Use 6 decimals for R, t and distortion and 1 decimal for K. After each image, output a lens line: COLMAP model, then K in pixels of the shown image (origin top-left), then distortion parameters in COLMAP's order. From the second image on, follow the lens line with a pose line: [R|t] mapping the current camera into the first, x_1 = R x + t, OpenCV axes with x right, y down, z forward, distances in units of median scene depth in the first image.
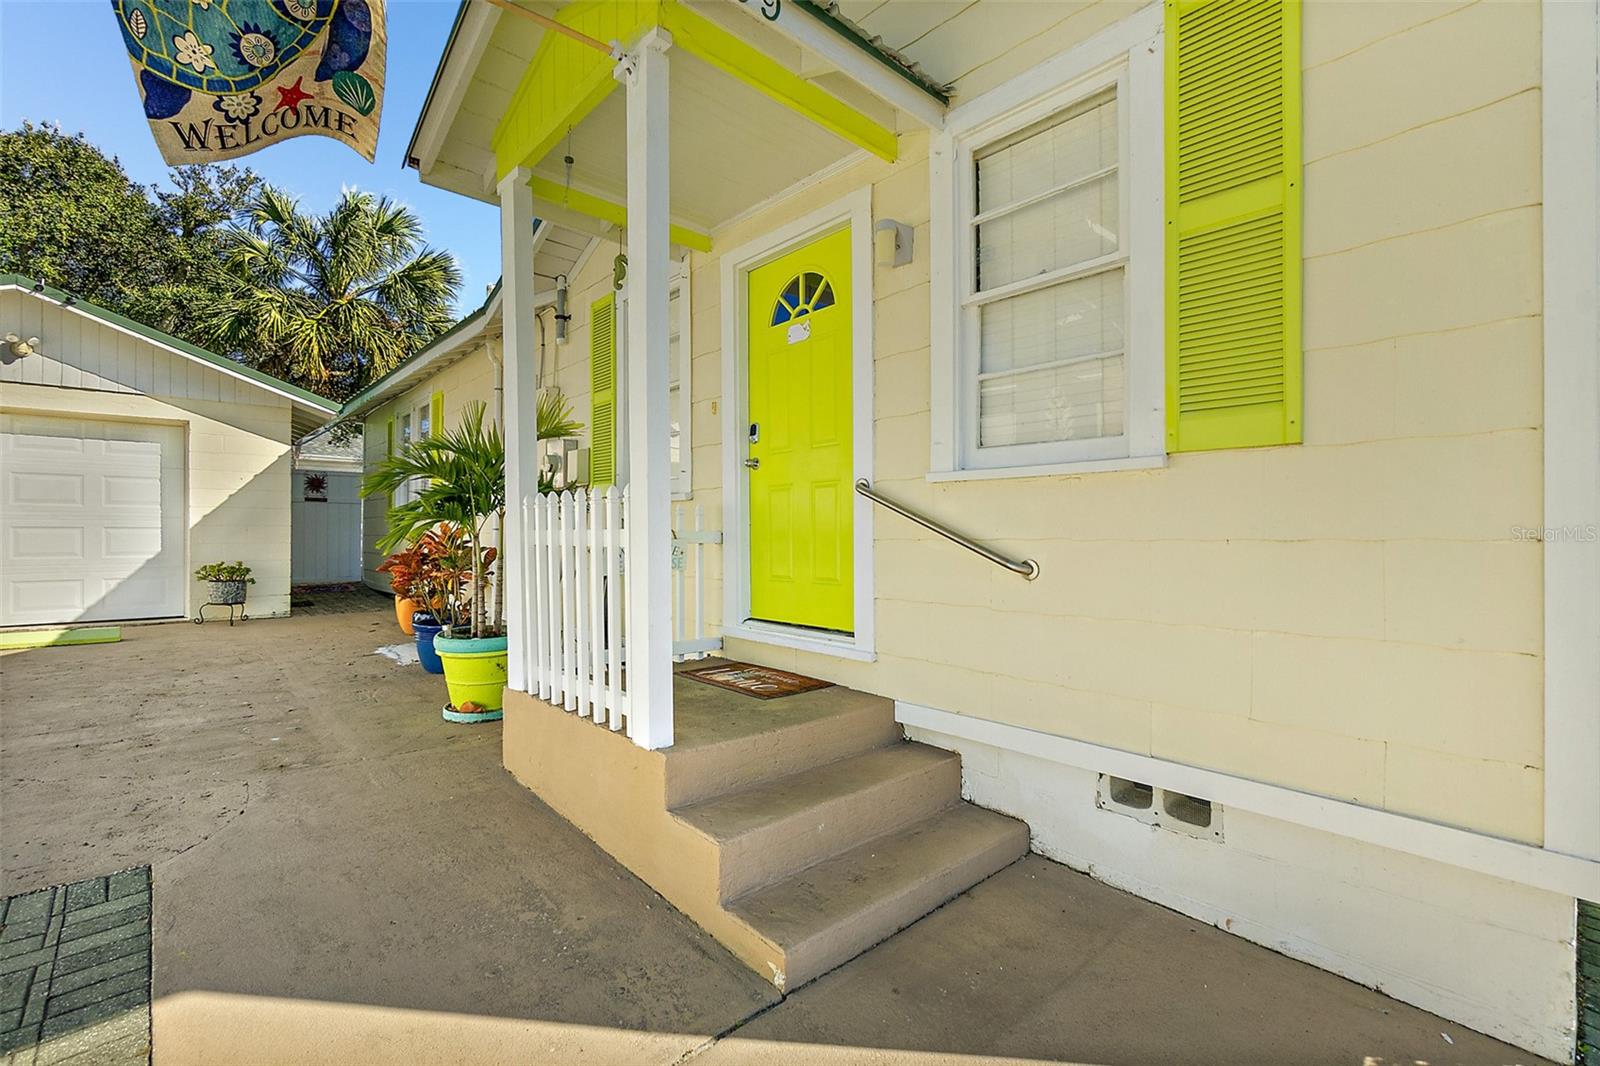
lens RADIAL K [[703.9, 0, 802.2], [0, 703.9, 527.8], [0, 0, 1]] dist [-0.002301, -0.000264]
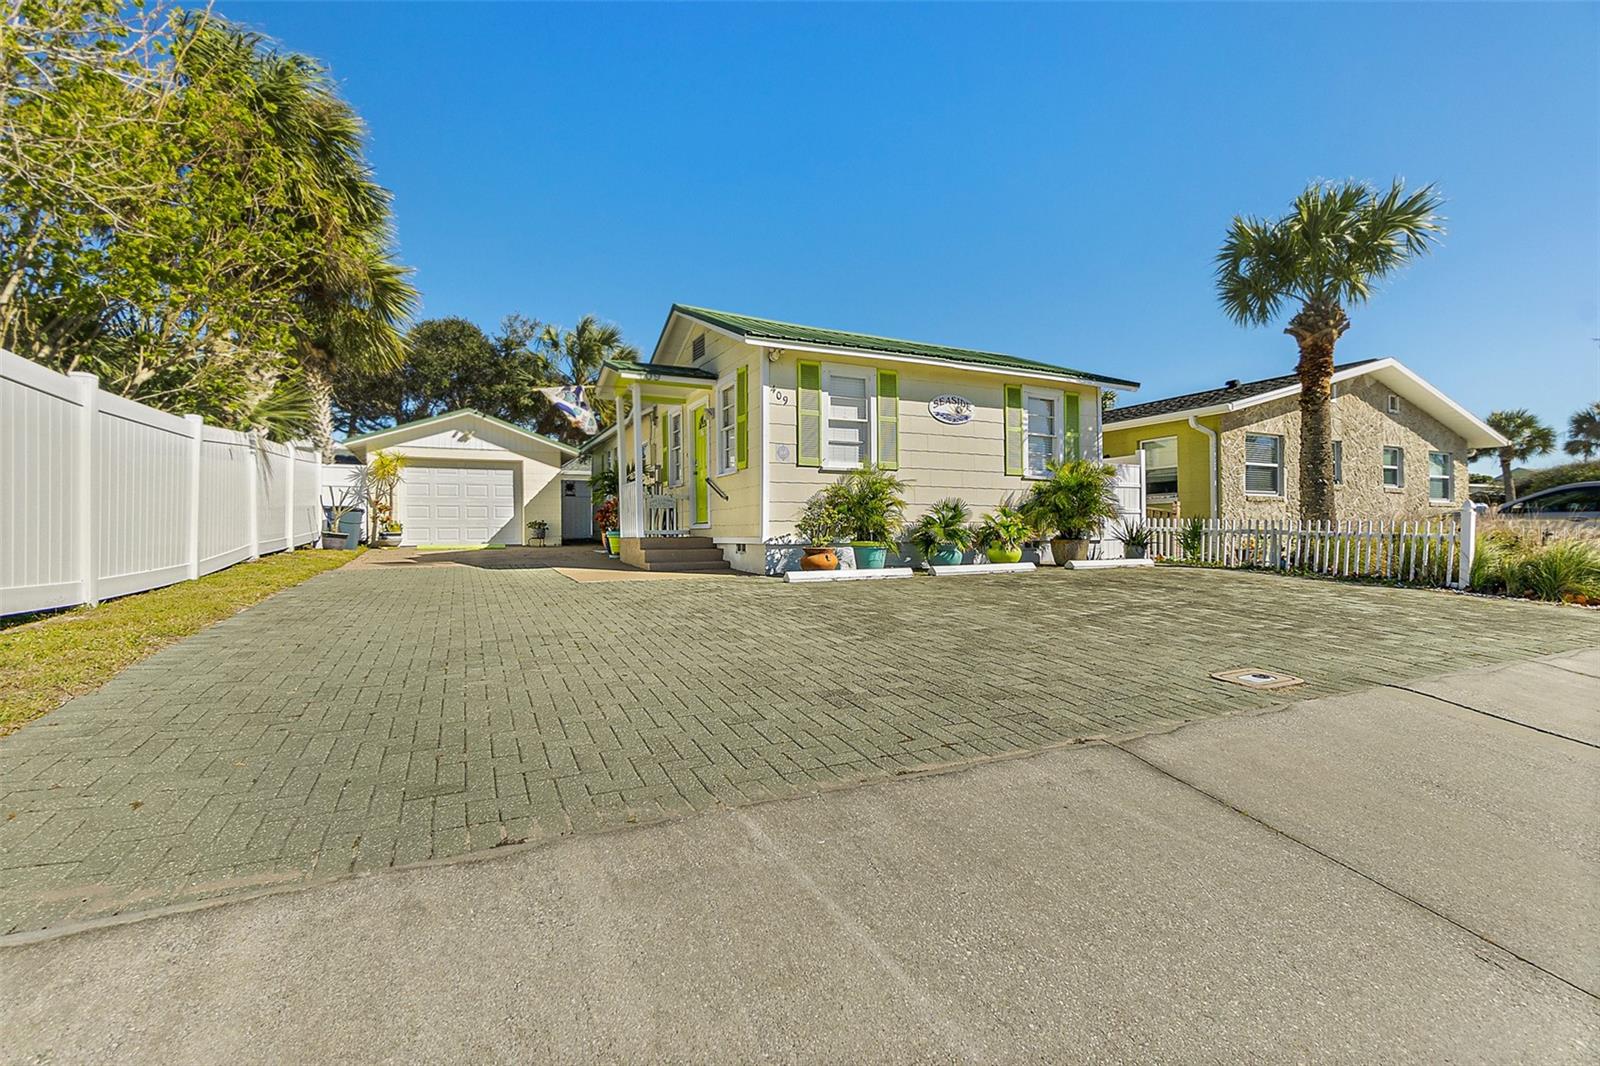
lens RADIAL K [[703.9, 0, 802.2], [0, 703.9, 527.8], [0, 0, 1]] dist [-0.002301, -0.000264]
pose [[0.961429, -0.012253, -0.274780, 1.192886], [0.011699, 0.999925, -0.003655, 0.162122], [0.274805, 0.000299, 0.961500, -1.799635]]
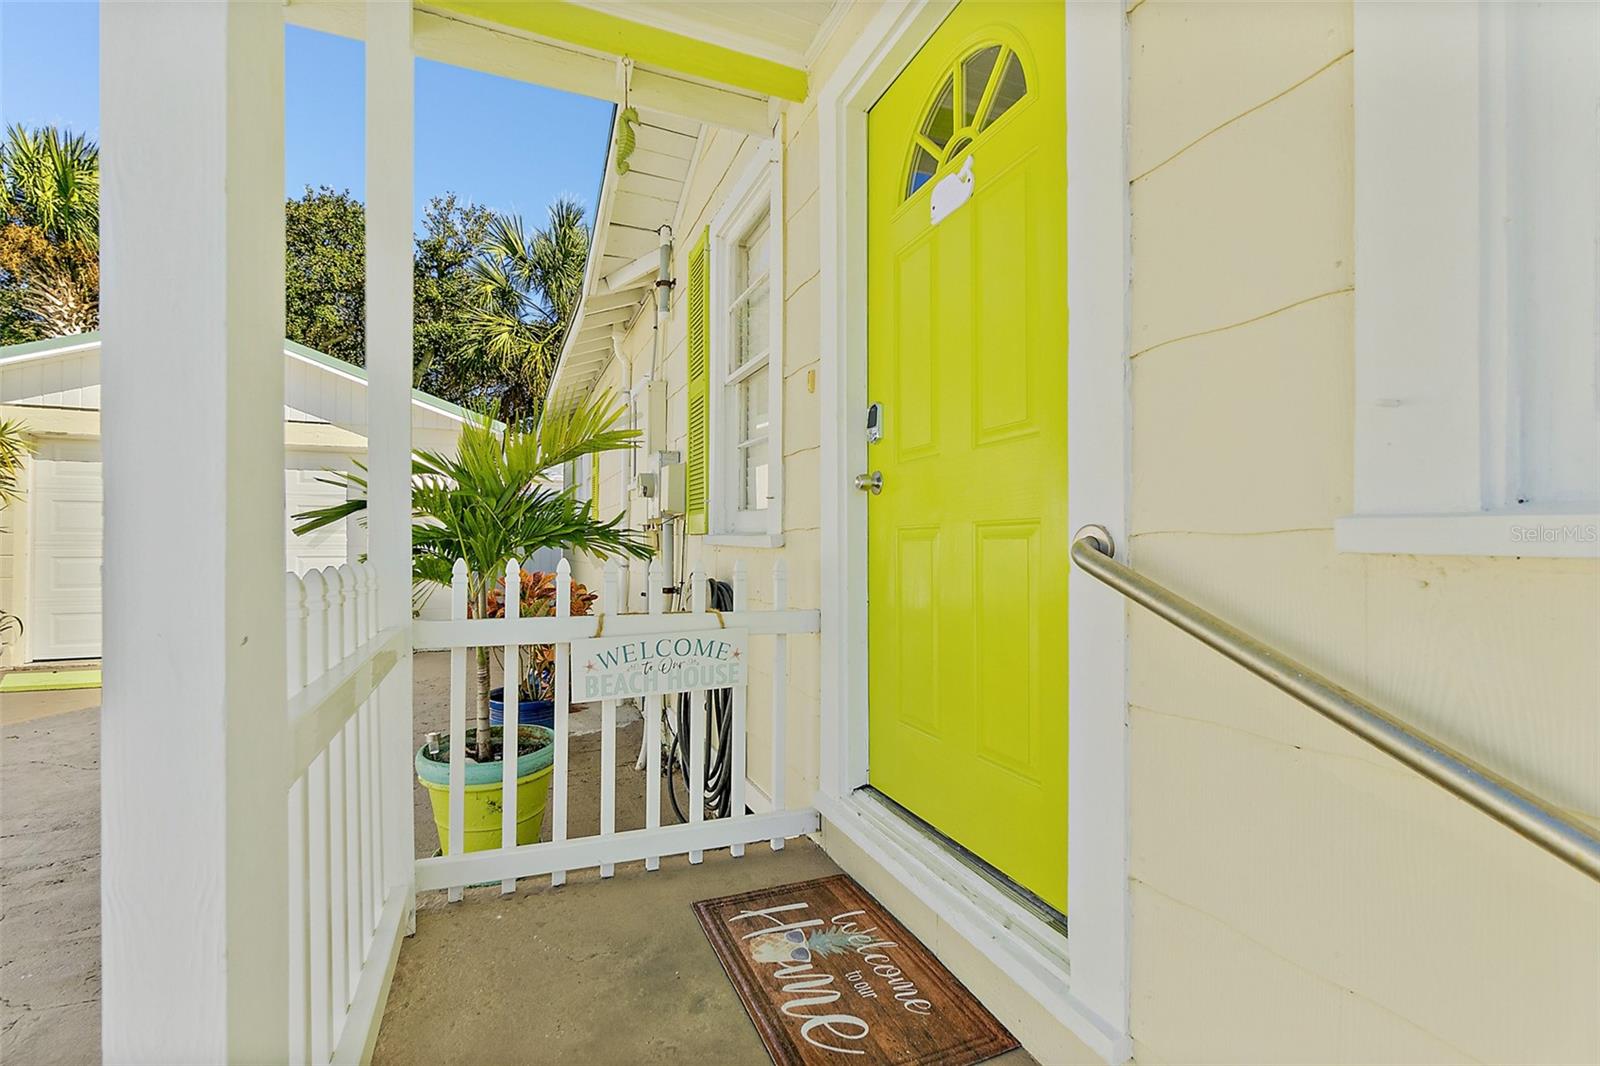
lens RADIAL K [[715.9, 0, 802.3], [0, 715.9, 541.8], [0, 0, 1]] dist [-0.014342, -0.000286]
pose [[0.943143, 0.006708, -0.332319, 0.052316], [-0.005824, 0.999976, 0.003657, -0.048446], [0.332336, -0.001514, 0.943160, 0.477646]]
